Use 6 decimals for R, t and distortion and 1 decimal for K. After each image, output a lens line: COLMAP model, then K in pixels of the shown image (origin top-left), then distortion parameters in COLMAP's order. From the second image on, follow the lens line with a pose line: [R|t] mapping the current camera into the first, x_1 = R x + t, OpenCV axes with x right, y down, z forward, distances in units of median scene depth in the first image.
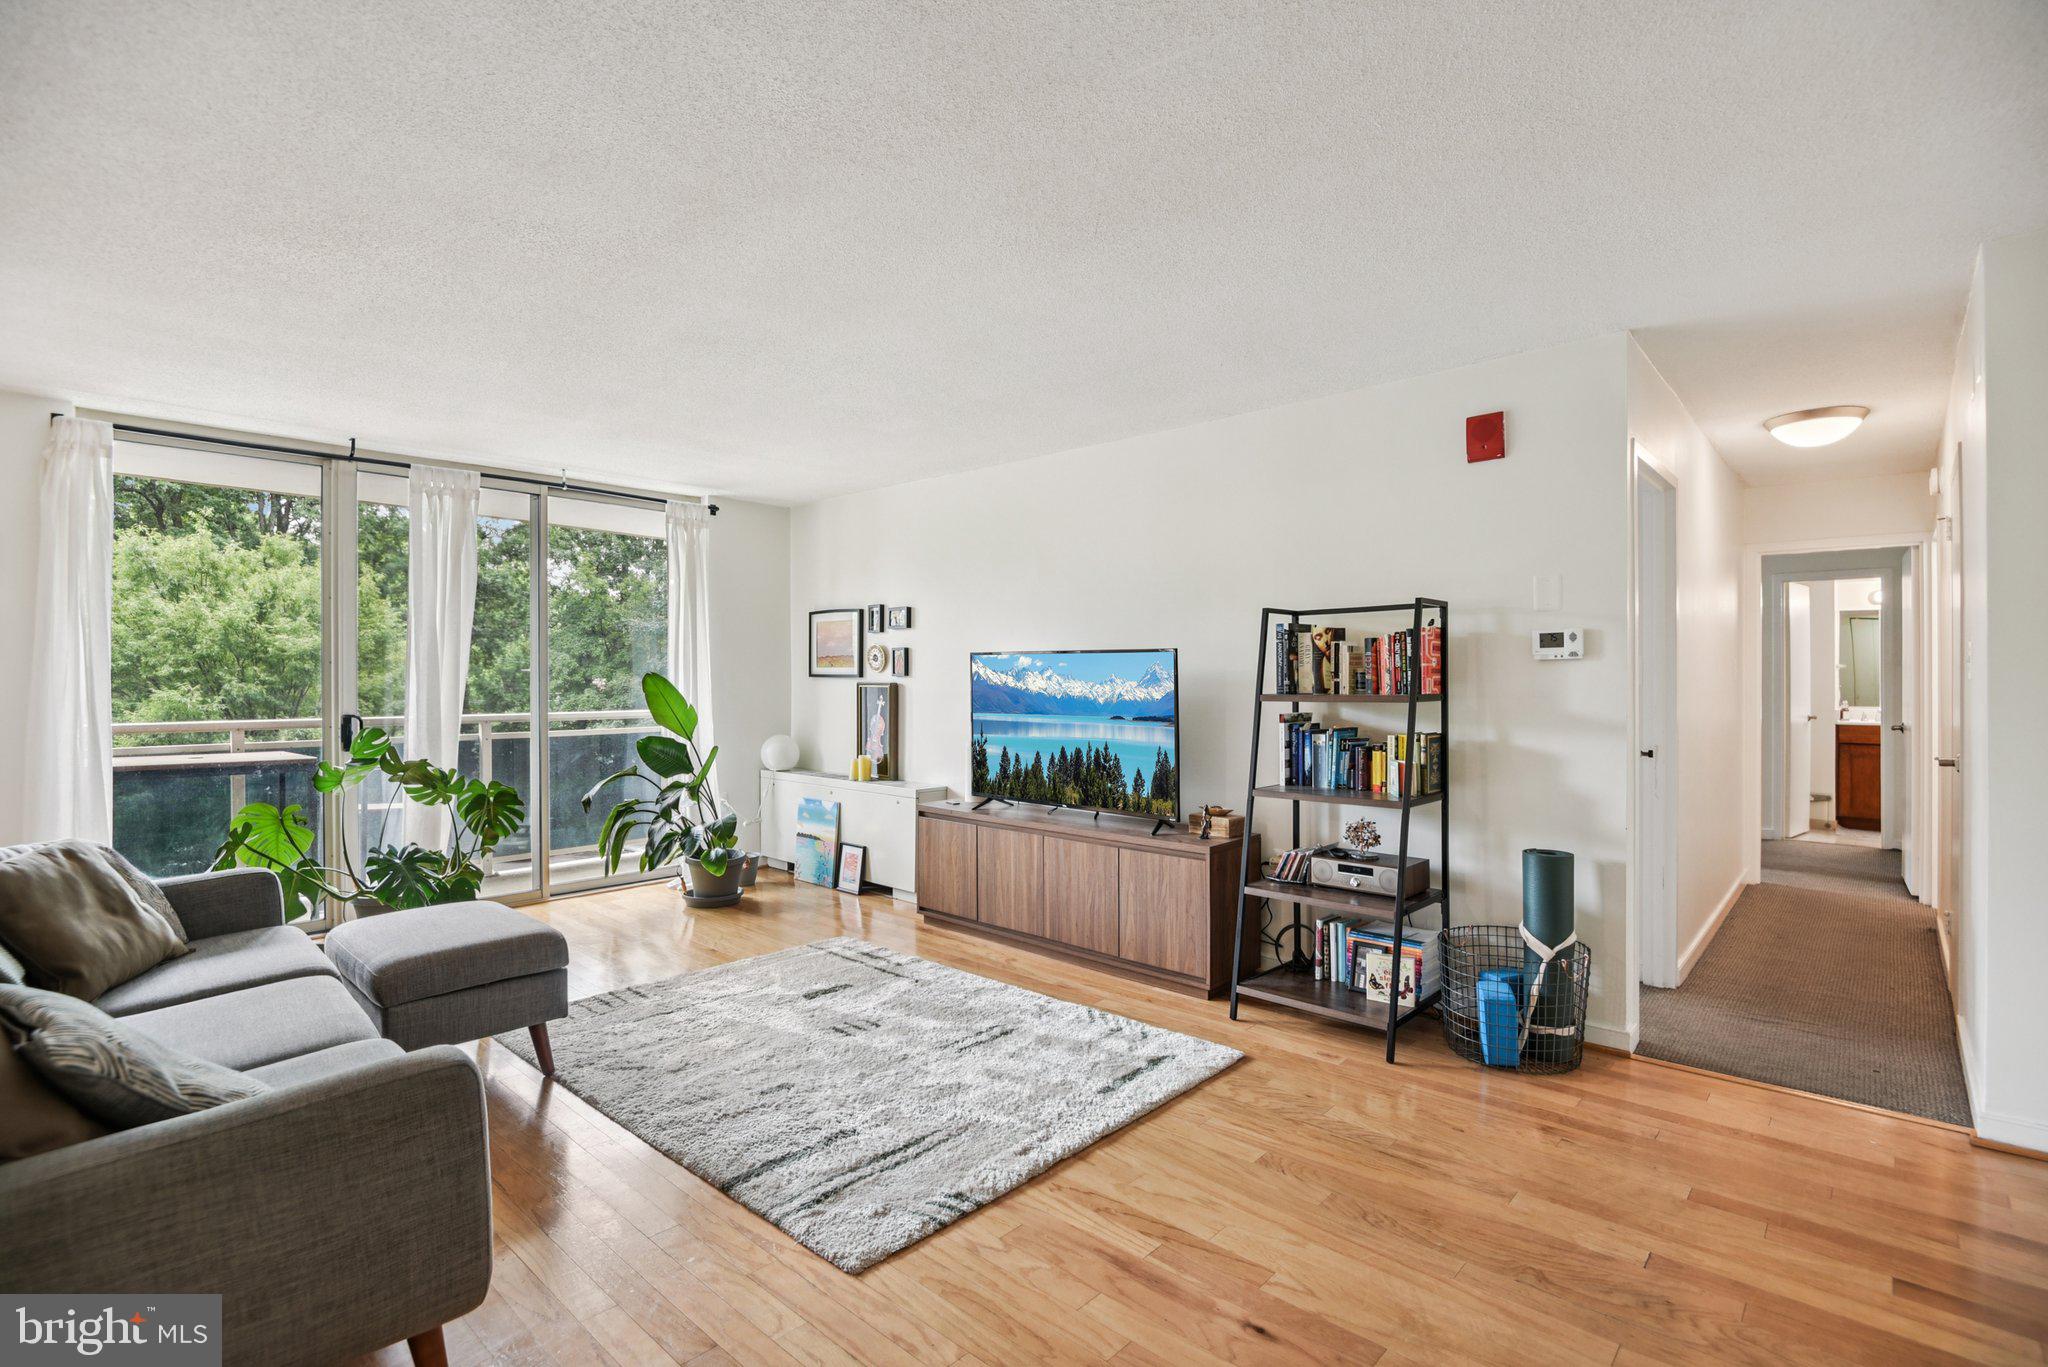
lens RADIAL K [[952.2, 0, 988.3], [0, 952.2, 686.6], [0, 0, 1]] dist [-0.015128, -0.005478]
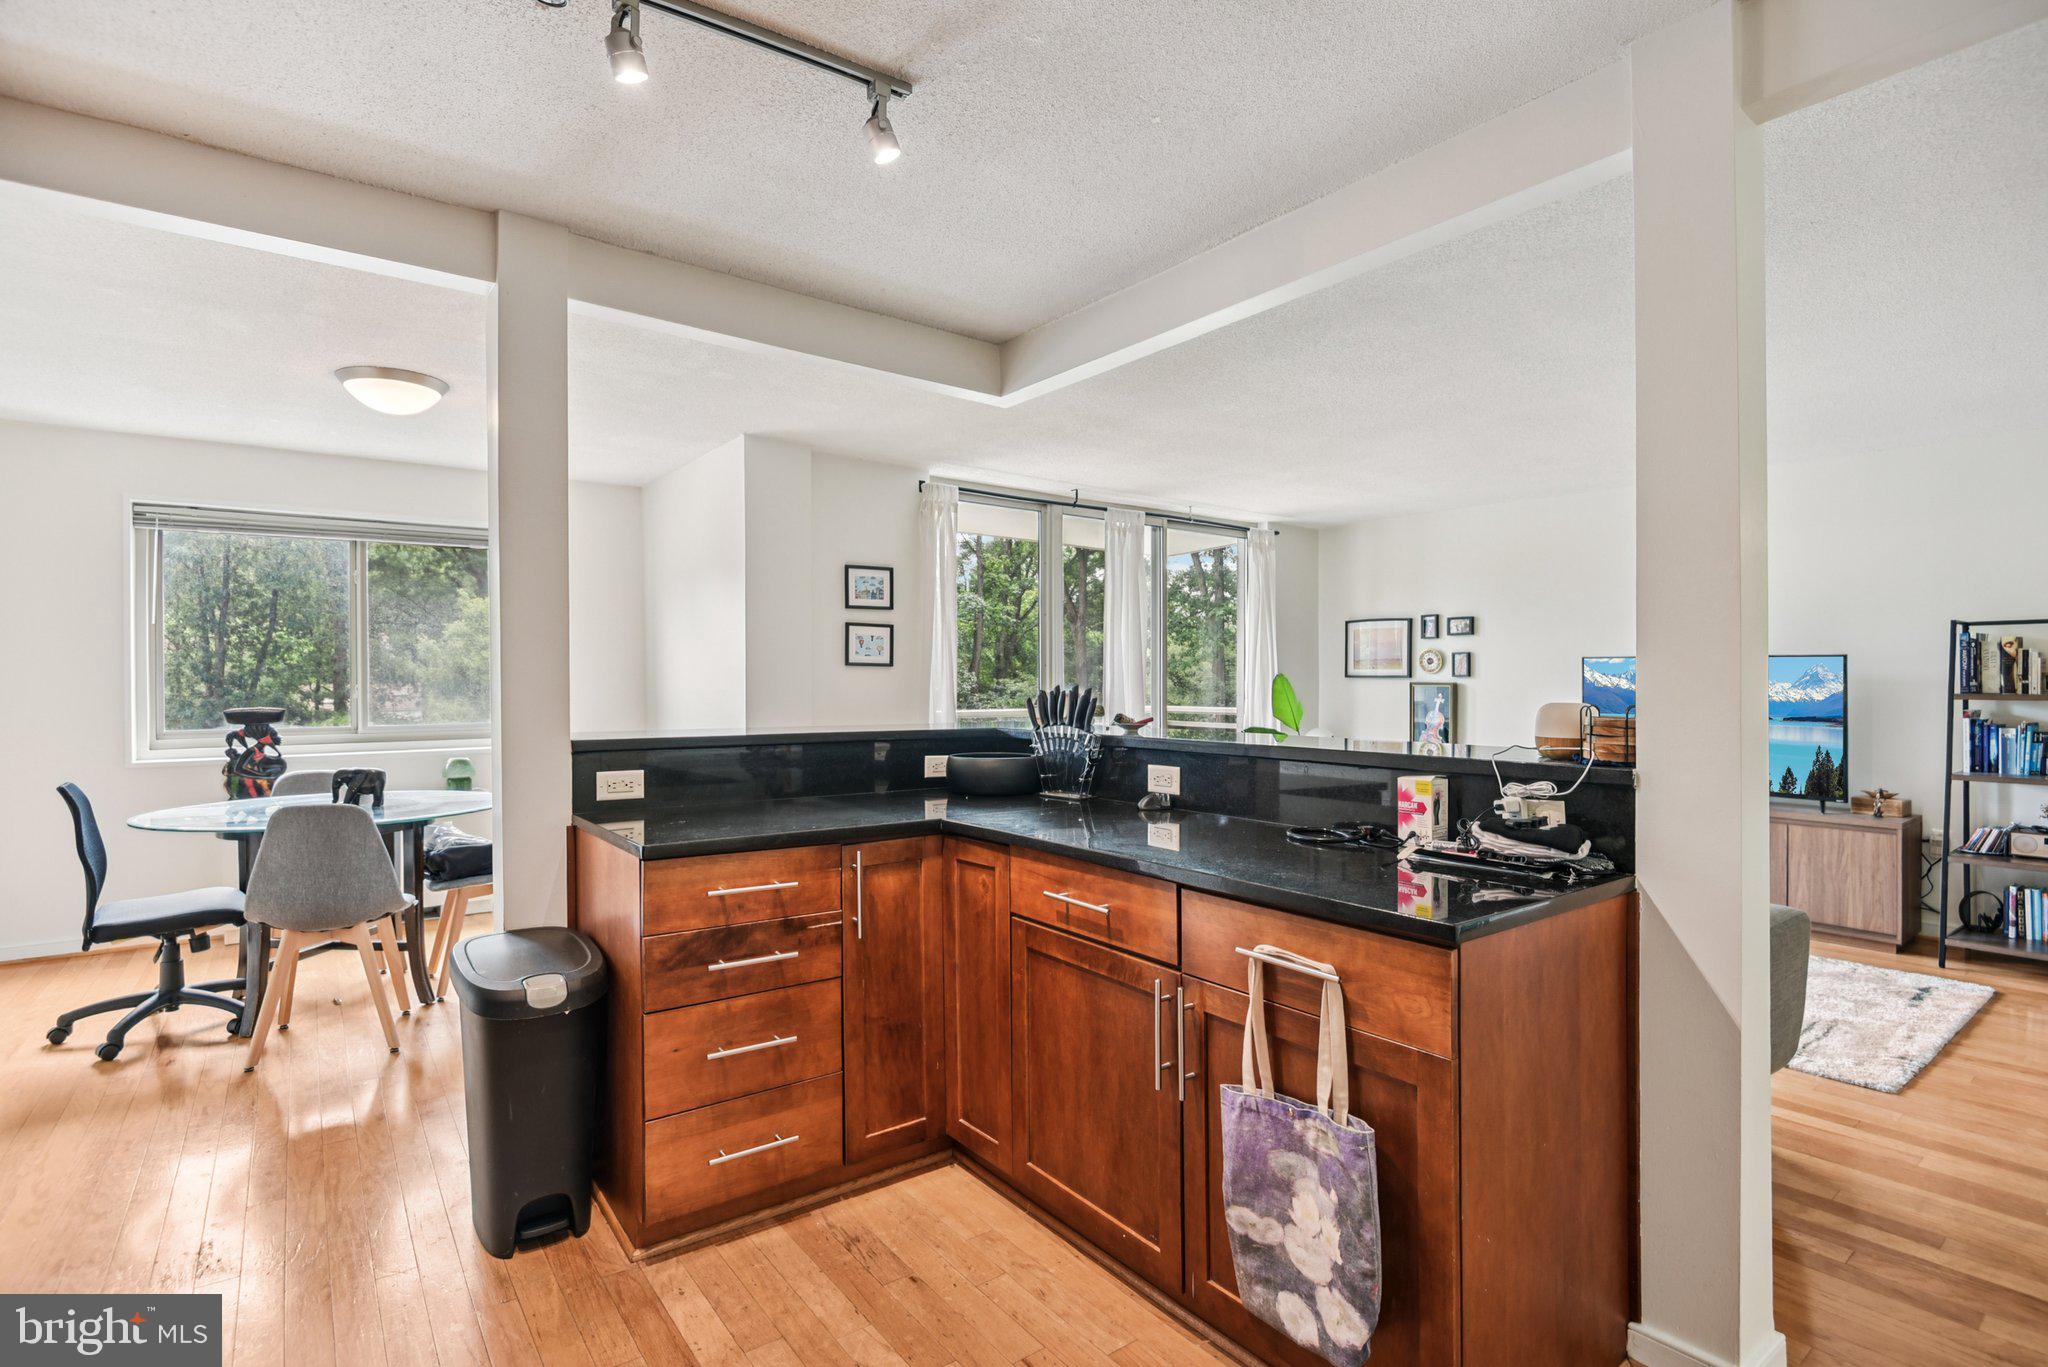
lens RADIAL K [[952.2, 0, 1009.7], [0, 952.2, 694.5], [0, 0, 1]] dist [-0.015128, -0.005478]
pose [[0.983676, 0.004541, -0.179890, -0.531118], [-0.003588, 0.999978, 0.005622, 0.006110], [0.179912, -0.004884, 0.983671, -0.275526]]
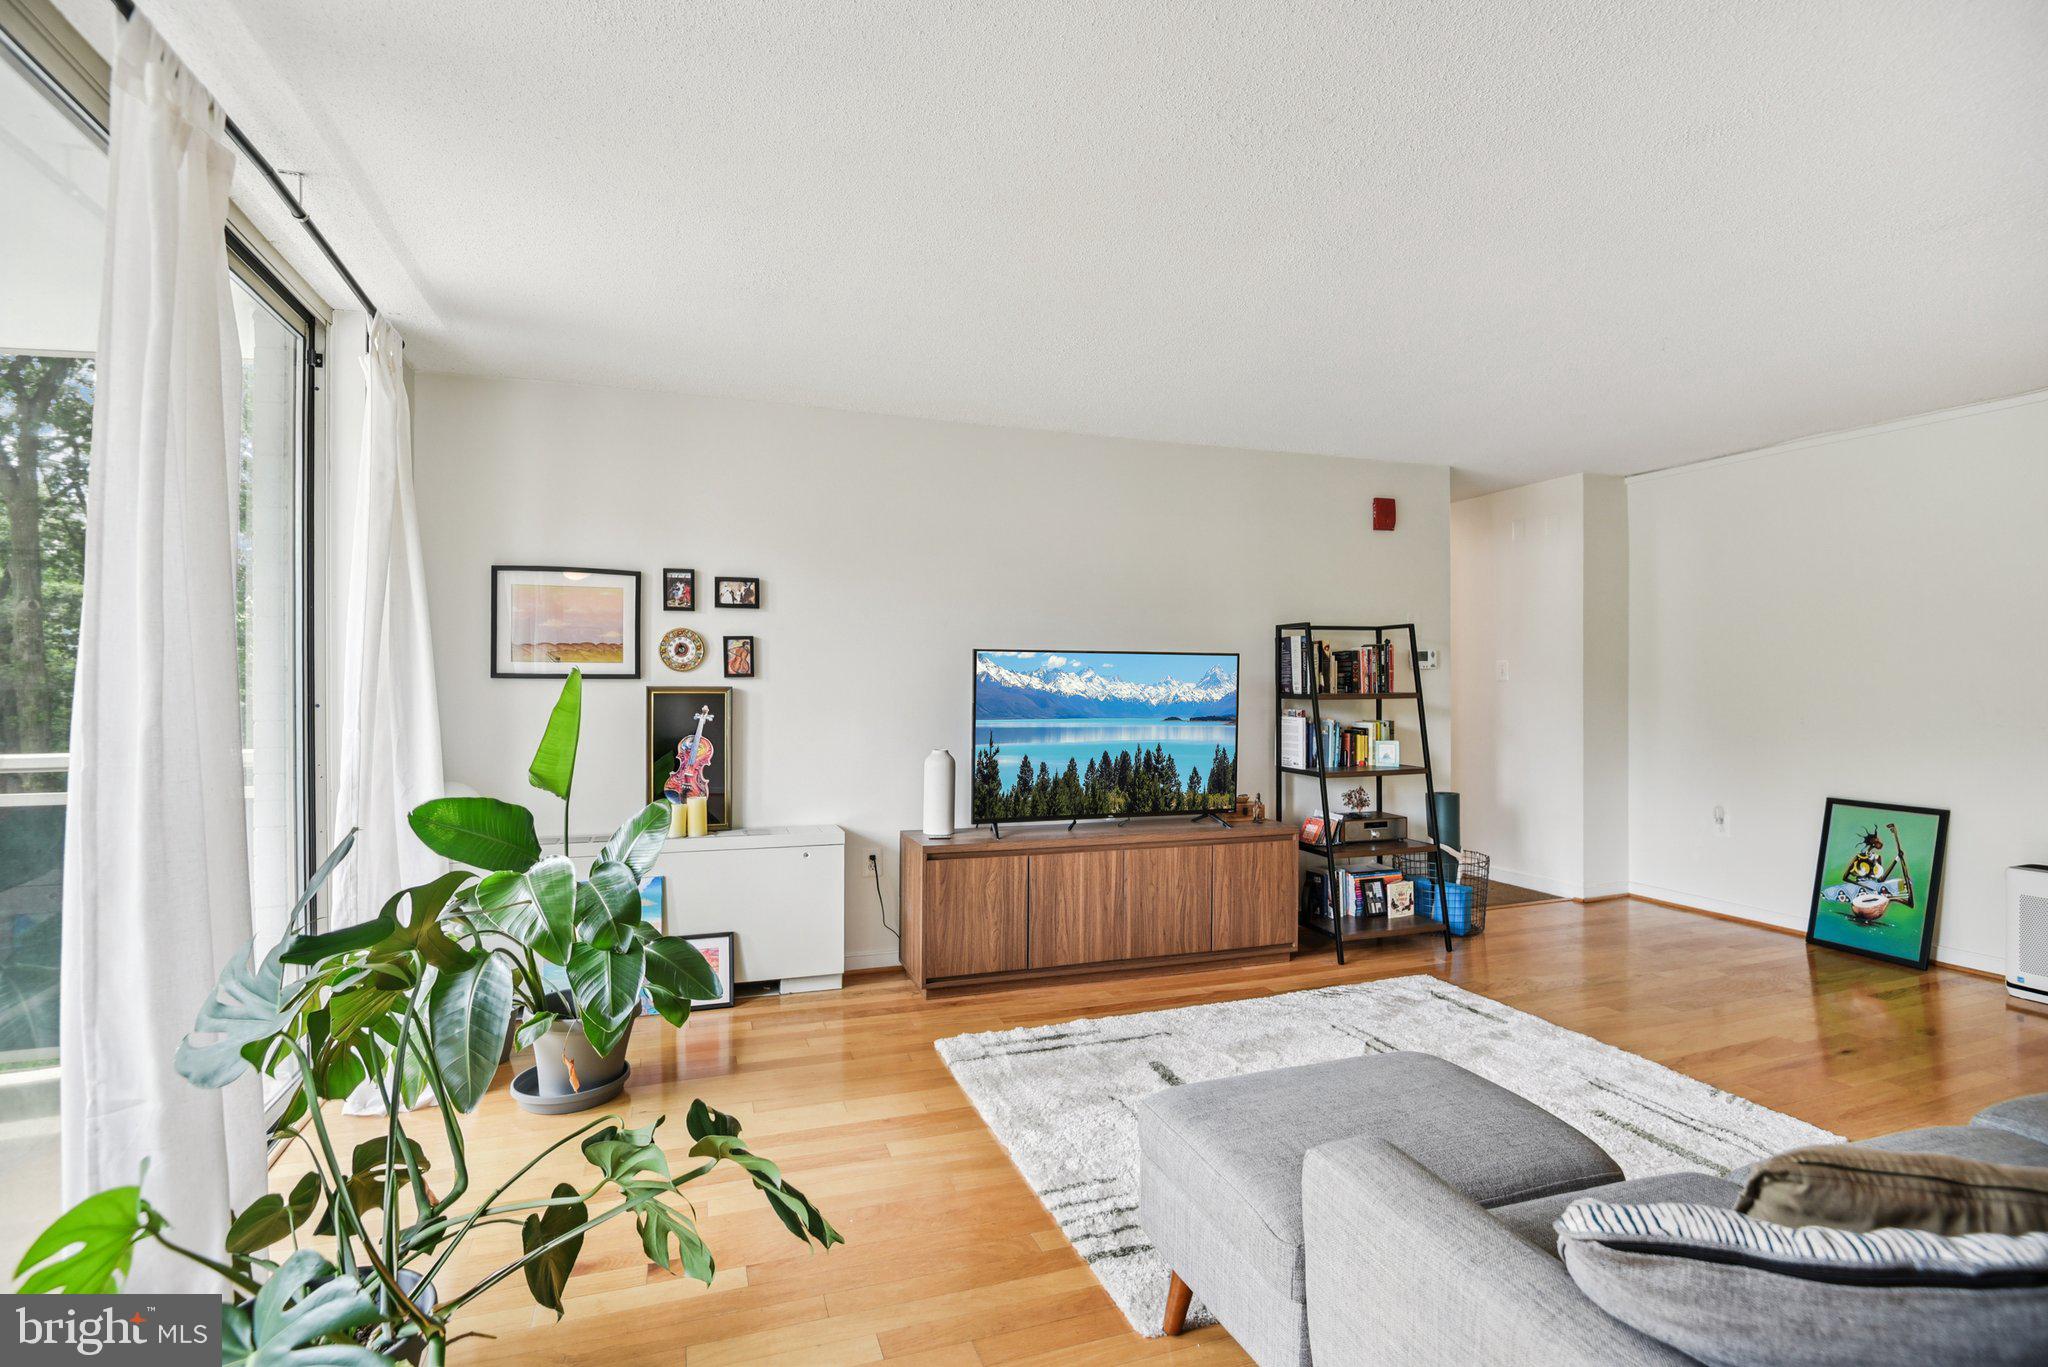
lens RADIAL K [[952.2, 0, 1029.1], [0, 952.2, 686.5], [0, 0, 1]] dist [-0.015128, -0.005478]
pose [[0.459612, 0.003520, 0.888113, -0.770998], [0.010791, 0.999896, -0.009548, 0.005810], [-0.888054, 0.013972, 0.459526, 0.621916]]
